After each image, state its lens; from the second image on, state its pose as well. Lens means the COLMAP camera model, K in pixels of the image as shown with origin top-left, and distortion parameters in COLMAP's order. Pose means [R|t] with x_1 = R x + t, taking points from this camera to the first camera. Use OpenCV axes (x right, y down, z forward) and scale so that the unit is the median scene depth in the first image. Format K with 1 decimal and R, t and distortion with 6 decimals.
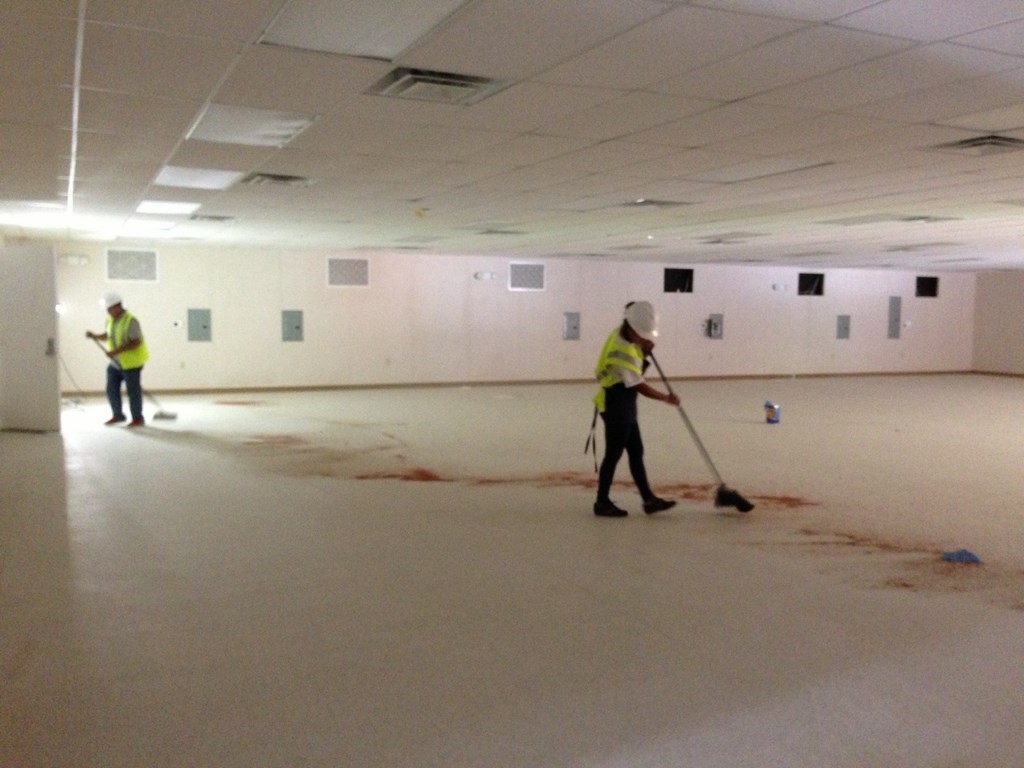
lens RADIAL K [[938.1, 0, 505.6], [0, 938.1, 381.0], [0, 0, 1]] dist [0.125614, -0.217098]
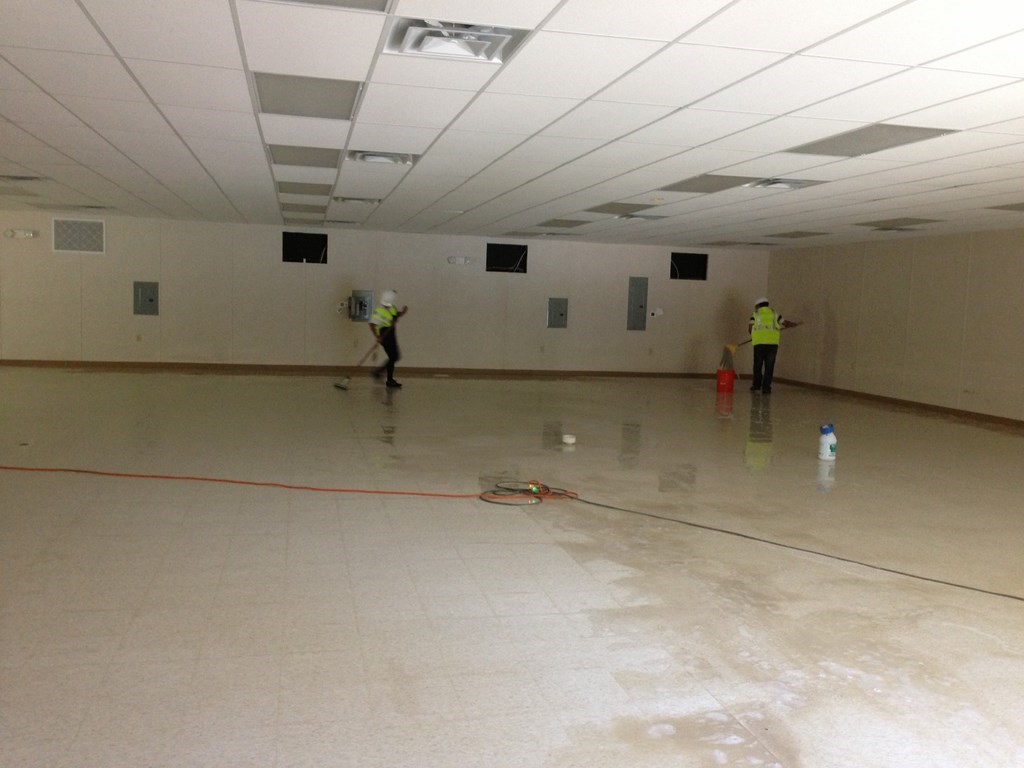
lens RADIAL K [[938.5, 0, 512.0], [0, 938.5, 384.0], [0, 0, 1]] dist [0.086876, -0.127509]
pose [[0.977853, 0.046215, -0.204128, 0.490453], [-0.042277, 0.998827, 0.023617, -0.014182], [0.204980, -0.014464, 0.978659, 0.214862]]
